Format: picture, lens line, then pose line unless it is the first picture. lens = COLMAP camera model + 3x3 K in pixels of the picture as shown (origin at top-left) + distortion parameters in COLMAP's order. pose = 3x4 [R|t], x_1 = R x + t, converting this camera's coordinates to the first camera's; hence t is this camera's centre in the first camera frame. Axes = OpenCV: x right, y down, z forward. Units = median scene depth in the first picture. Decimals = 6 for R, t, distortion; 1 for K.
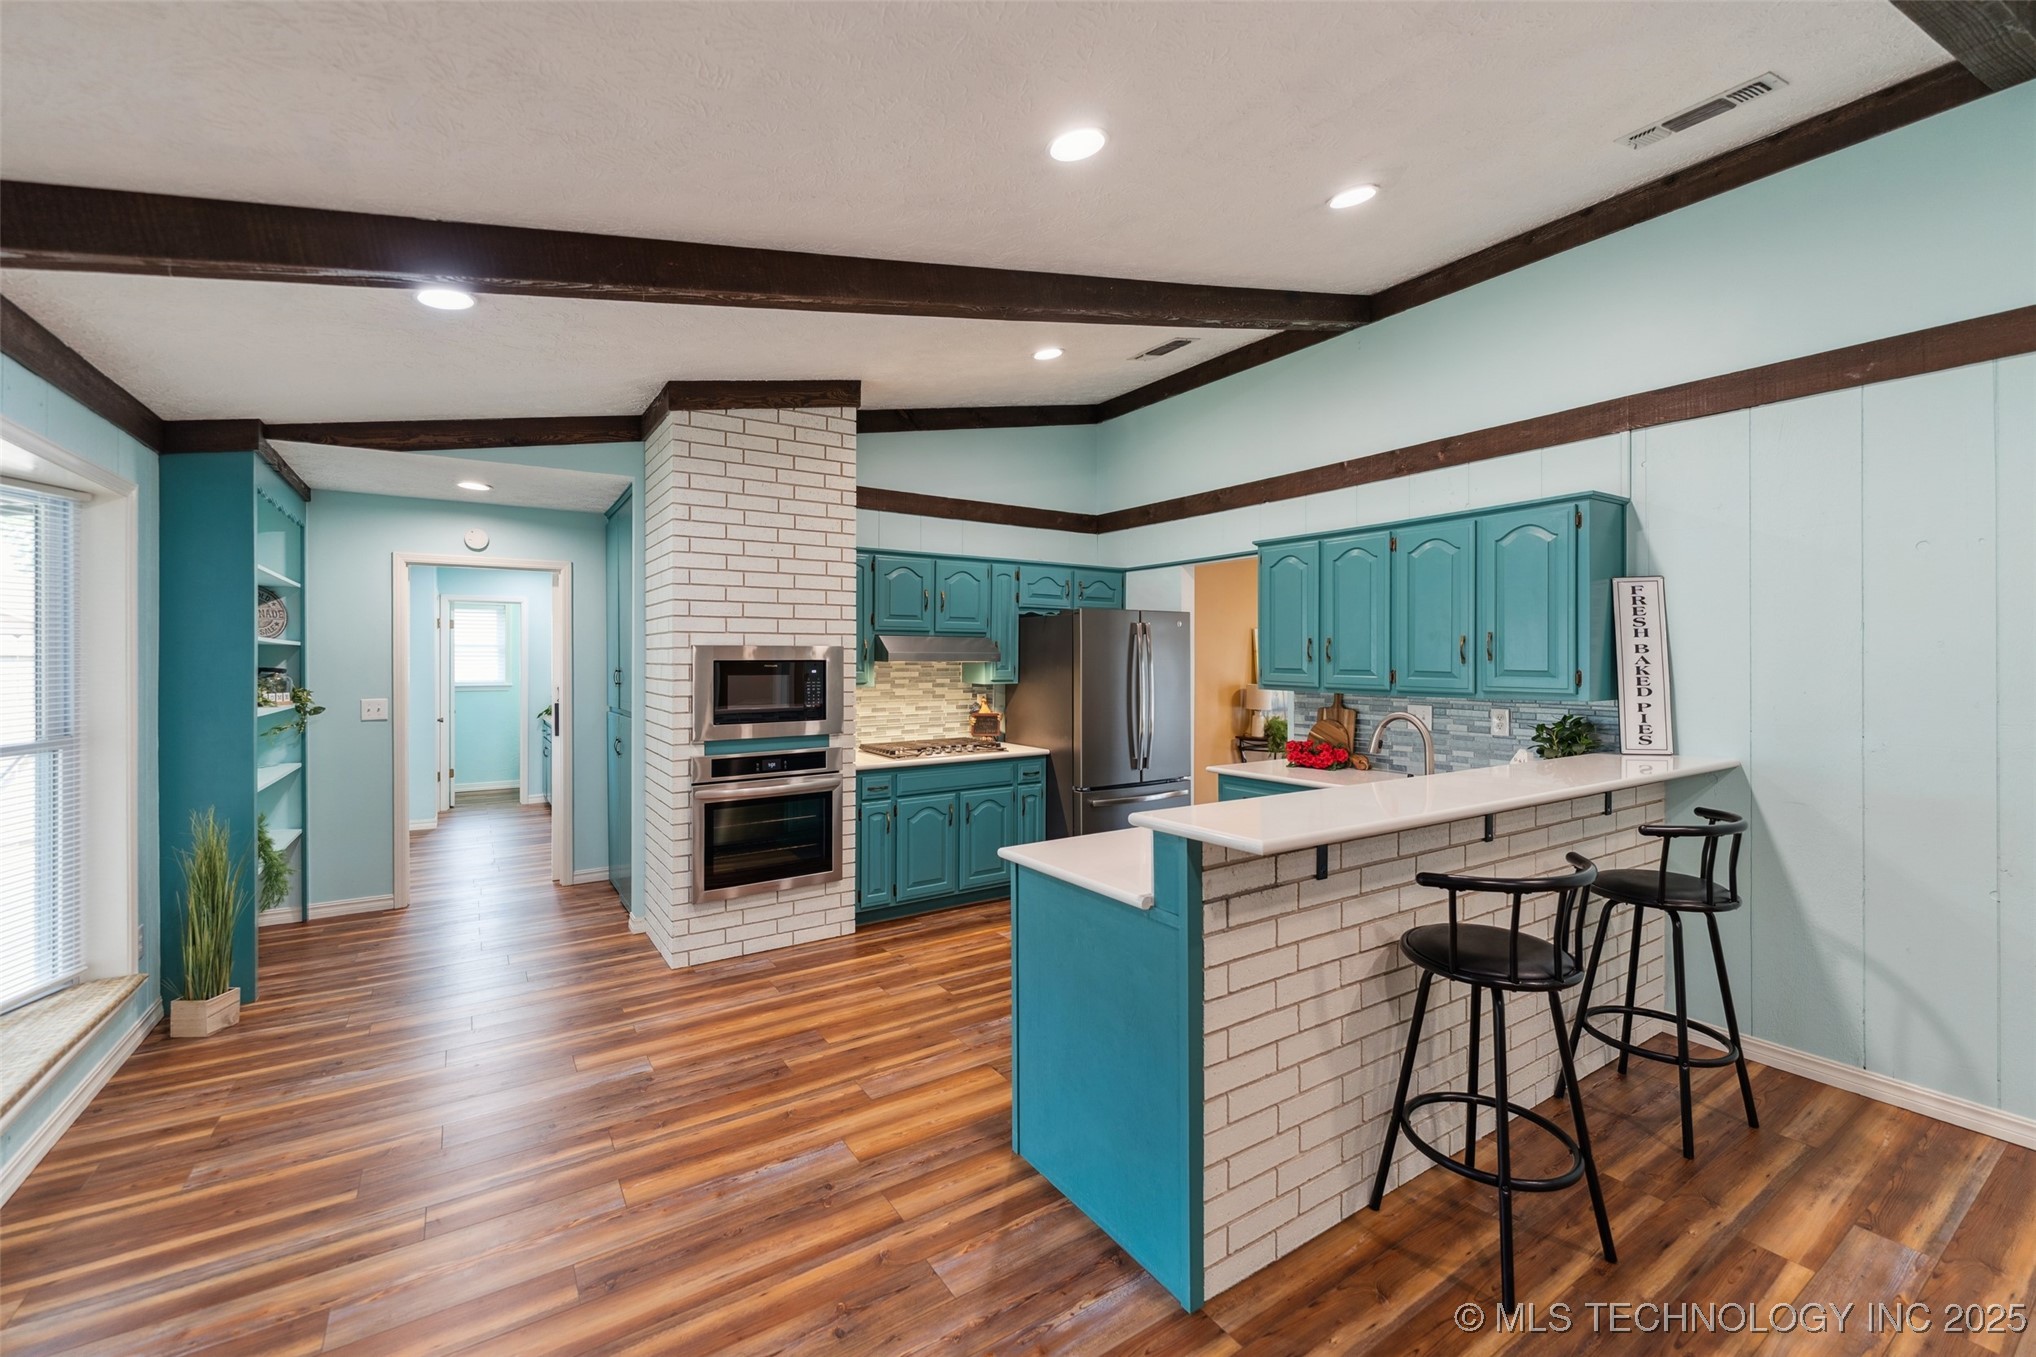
lens RADIAL K [[831.5, 0, 1001.5], [0, 831.5, 655.6], [0, 0, 1]] dist [0.000851, 0.000199]
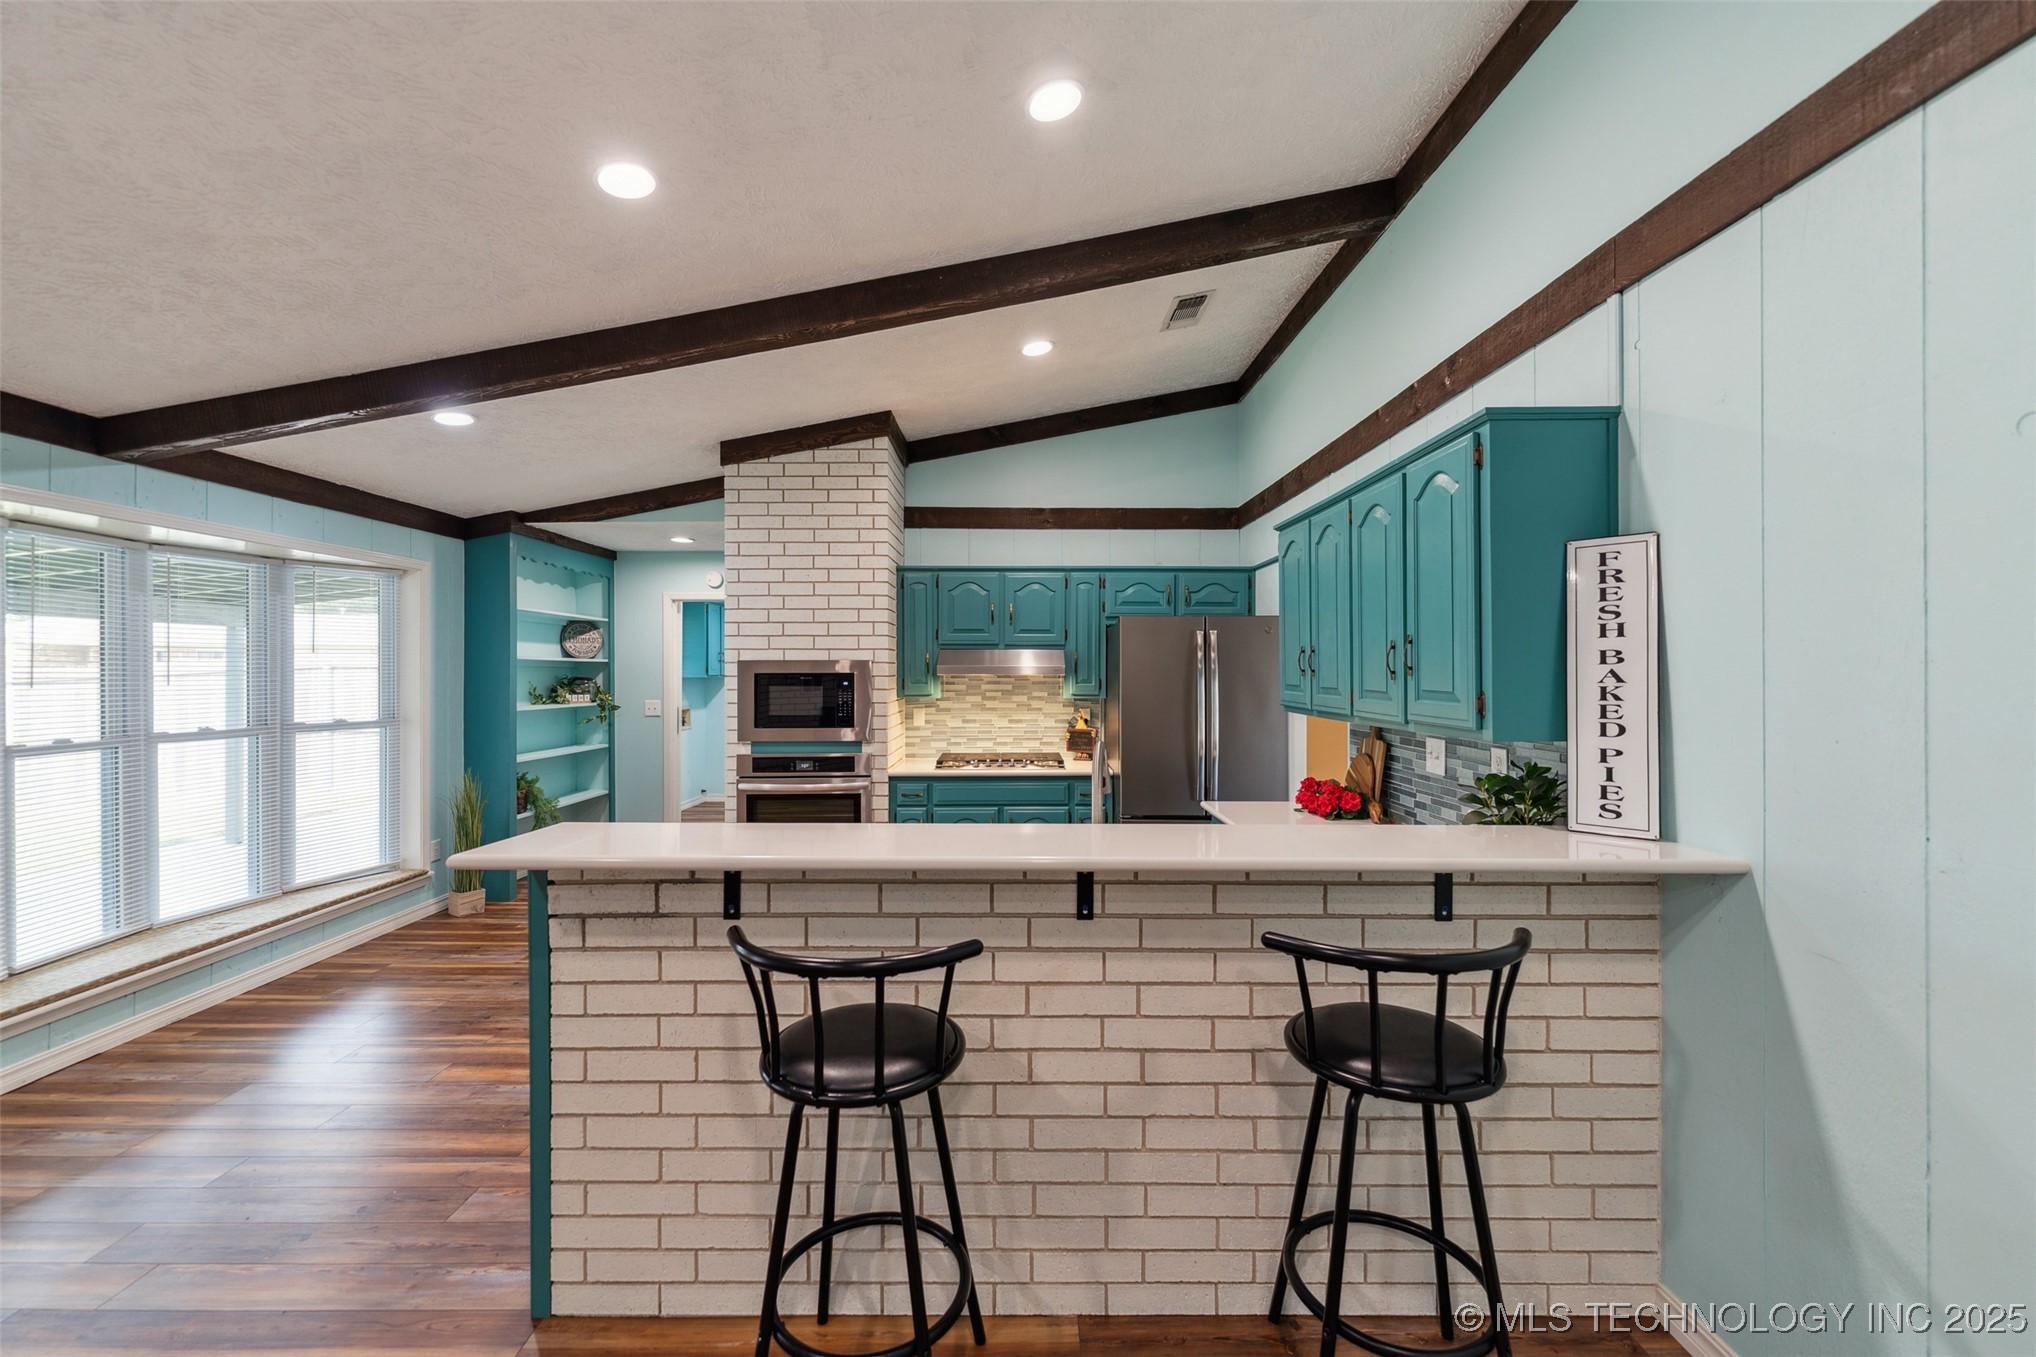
lens RADIAL K [[825.5, 0, 1008.9], [0, 825.5, 664.0], [0, 0, 1]] dist [0.000346, -0.000262]
pose [[0.839091, -0.003969, -0.543977, 0.602739], [0.001833, 0.999988, -0.004469, -0.001168], [0.543988, 0.002753, 0.839088, 0.222726]]
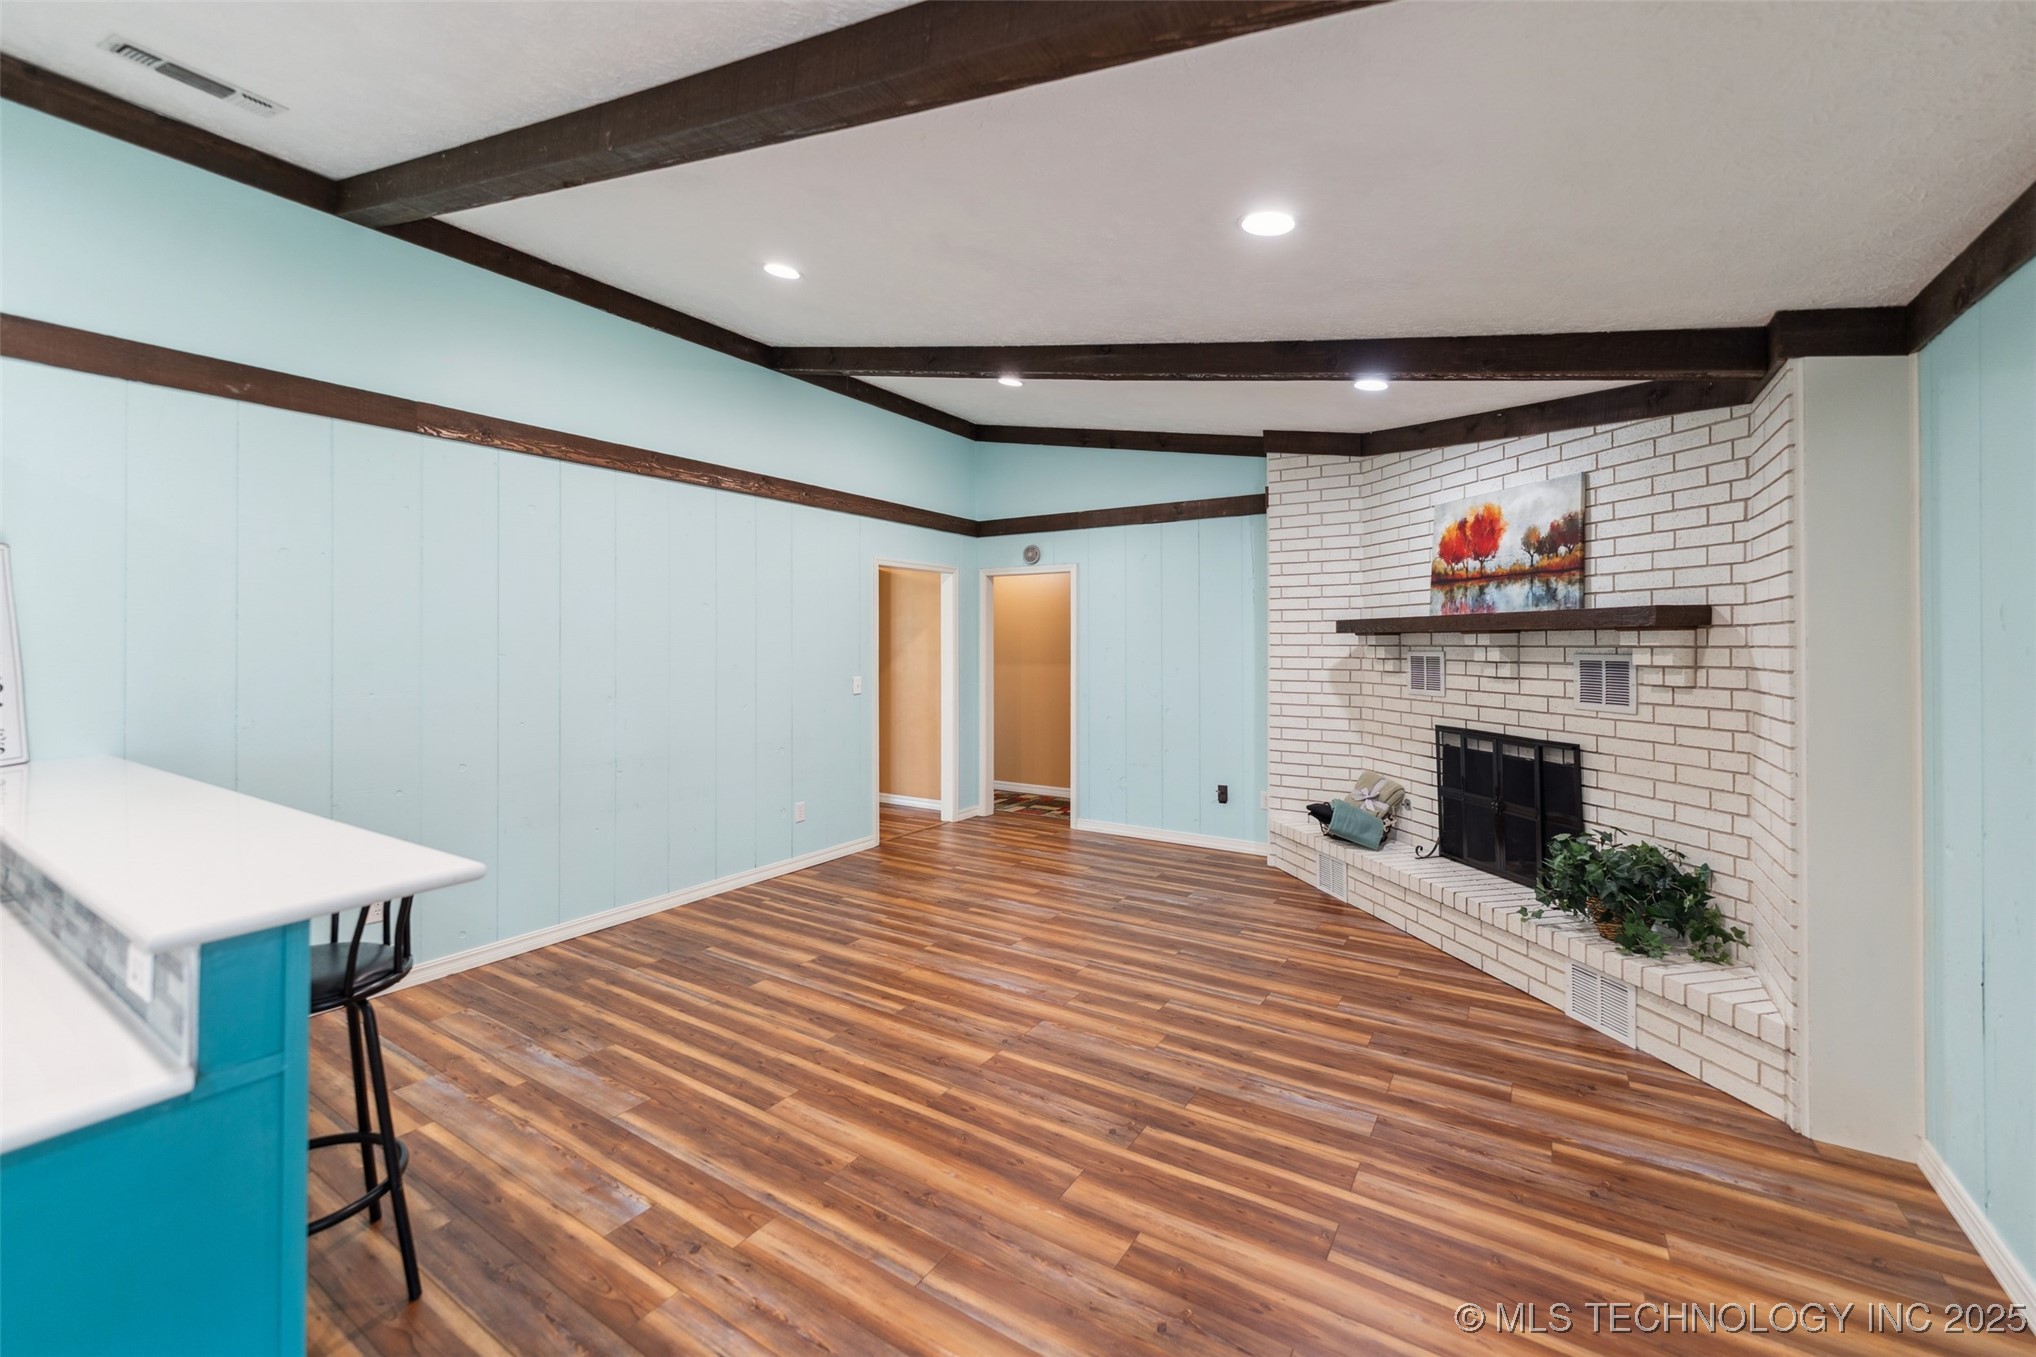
lens RADIAL K [[838.6, 0, 1013.0], [0, 838.6, 638.0], [0, 0, 1]] dist [-0.000604, -0.000249]
pose [[-0.415751, 0.007813, 0.909445, -0.292427], [-0.003113, 0.999945, -0.010014, 0.000791], [-0.909473, -0.006994, -0.415703, 0.367363]]
